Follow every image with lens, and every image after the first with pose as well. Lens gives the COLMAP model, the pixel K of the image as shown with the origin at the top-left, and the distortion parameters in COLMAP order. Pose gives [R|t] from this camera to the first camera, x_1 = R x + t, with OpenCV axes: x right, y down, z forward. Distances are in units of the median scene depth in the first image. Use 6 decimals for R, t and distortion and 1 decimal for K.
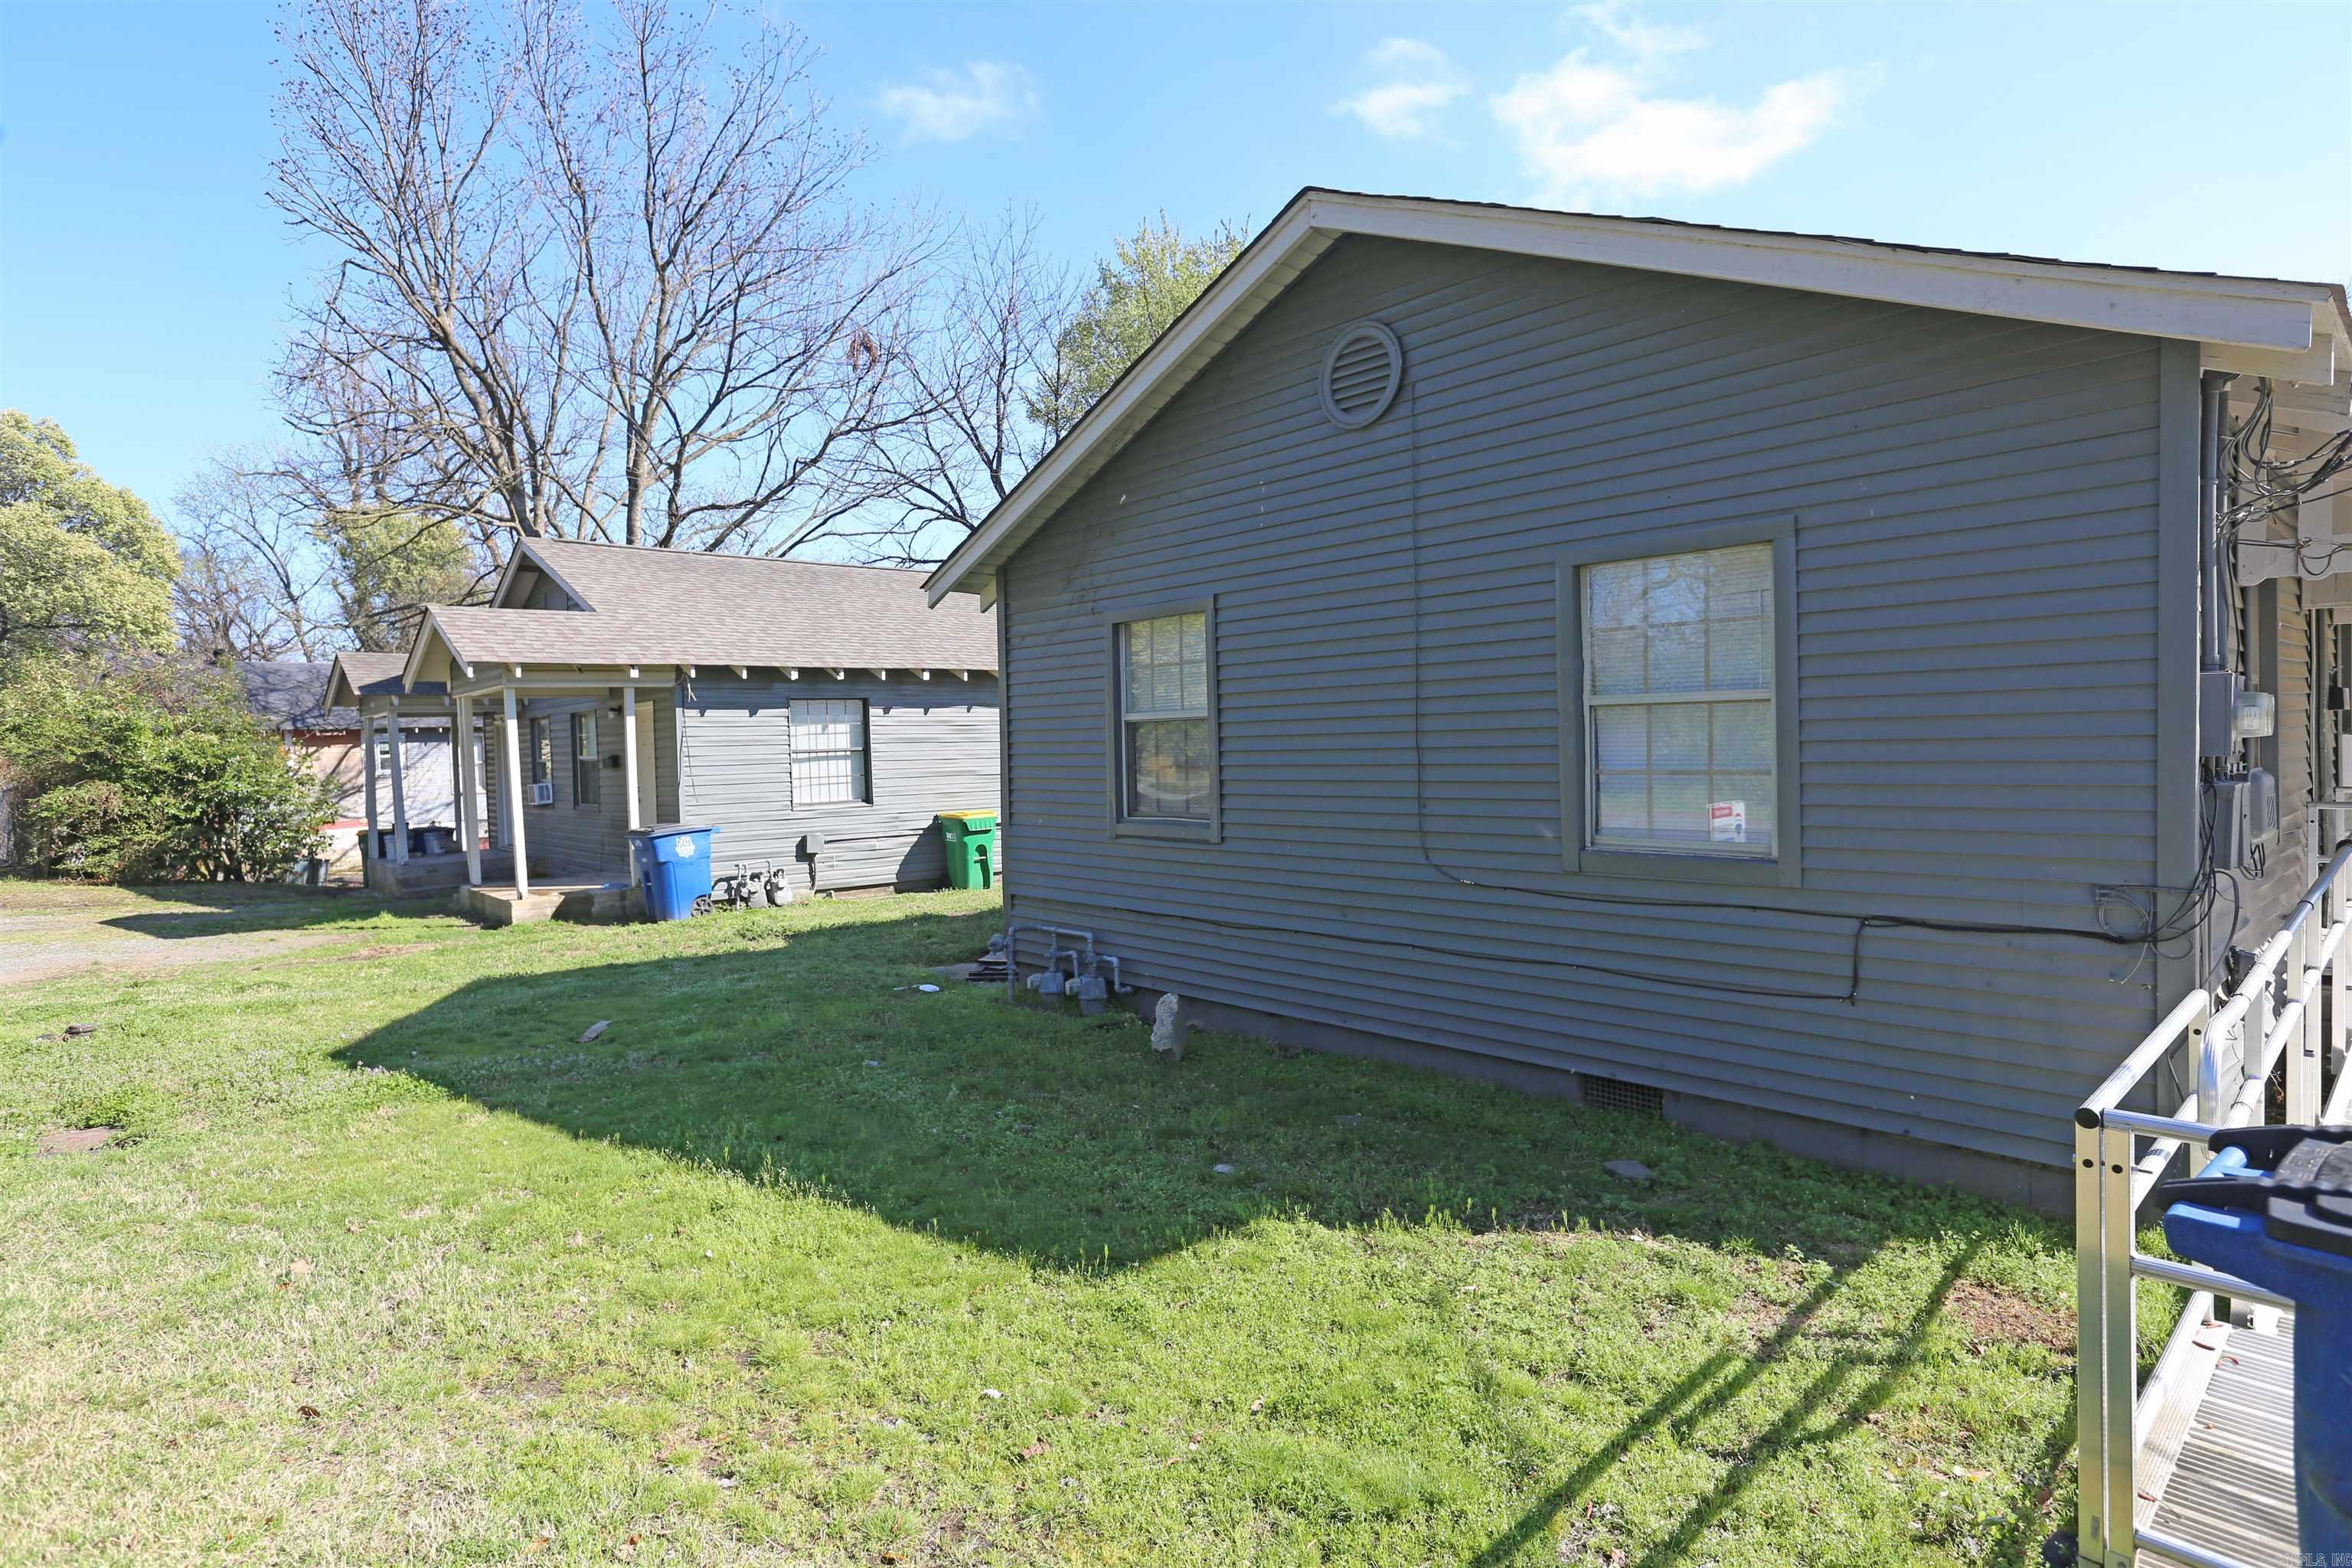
lens RADIAL K [[1244.9, 0, 1176.0], [0, 1244.9, 784.0], [0, 0, 1]] dist [-0.033651, 0.008936]
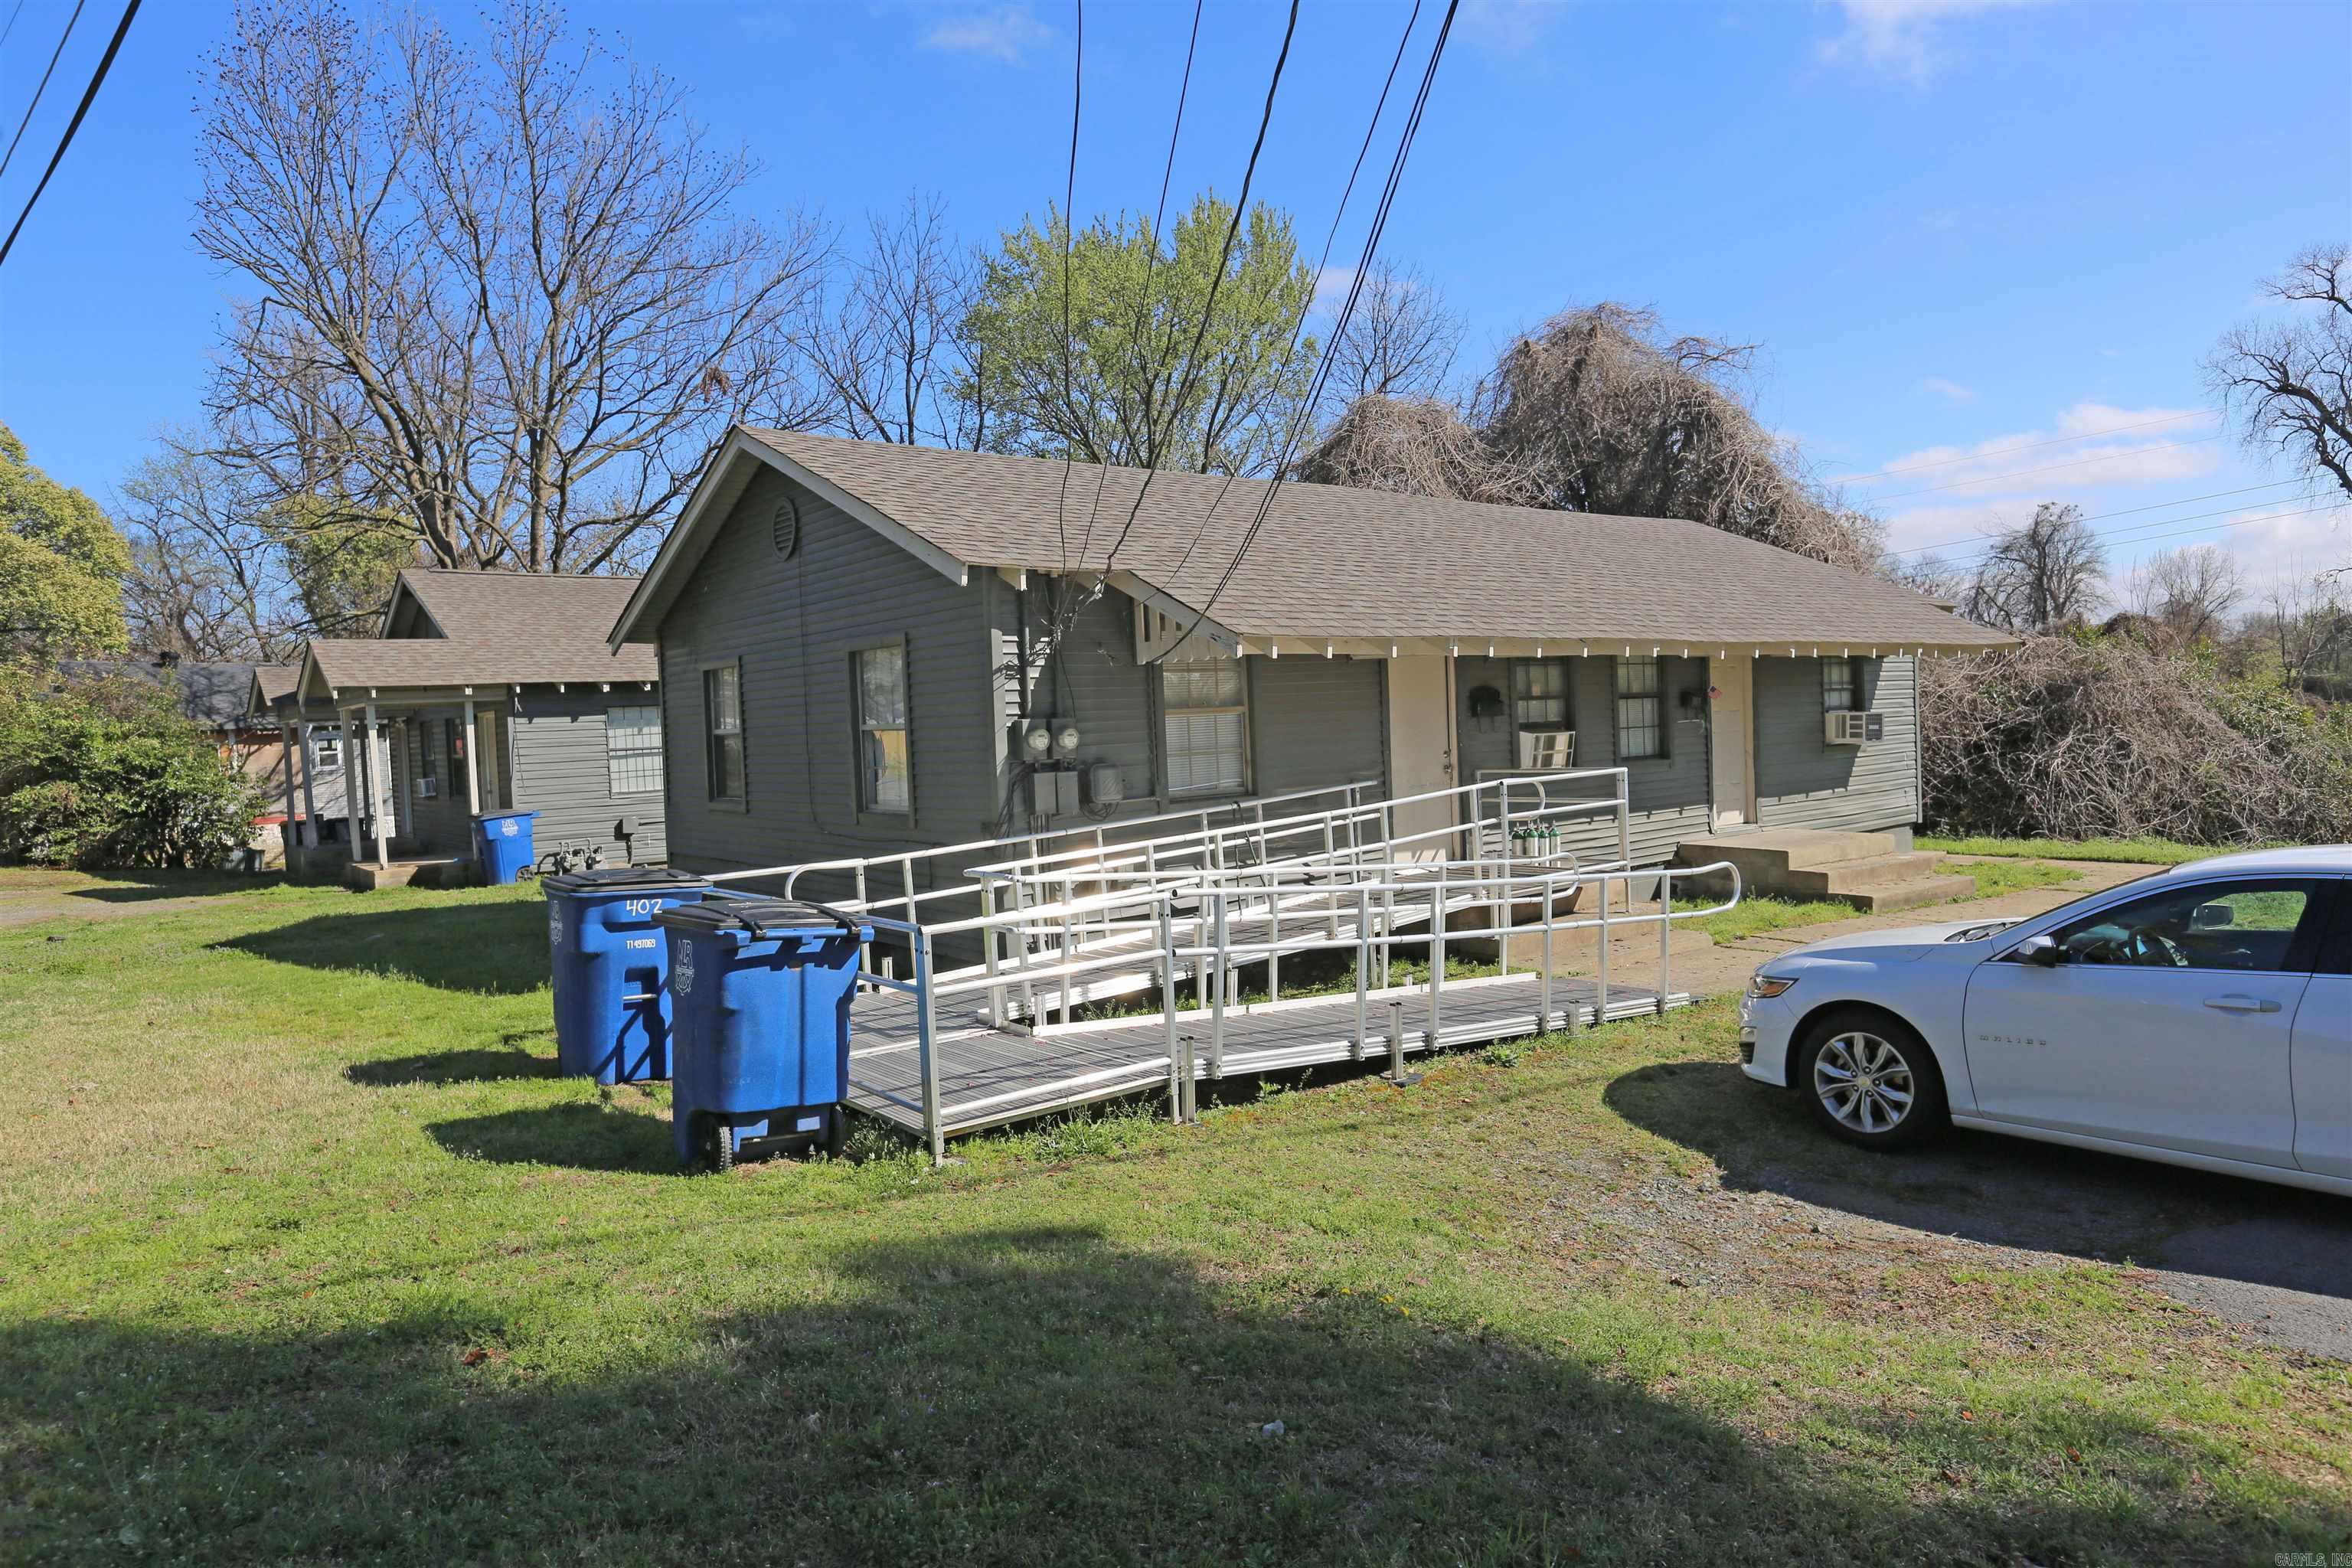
lens RADIAL K [[1474.7, 0, 1176.0], [0, 1474.7, 784.0], [0, 0, 1]] dist [-0.004064, 0.000461]
pose [[0.997345, -0.011782, -0.071861, 0.271746], [0.012570, 0.999866, 0.010524, -0.000929], [0.071728, -0.011400, 0.997359, -0.314331]]
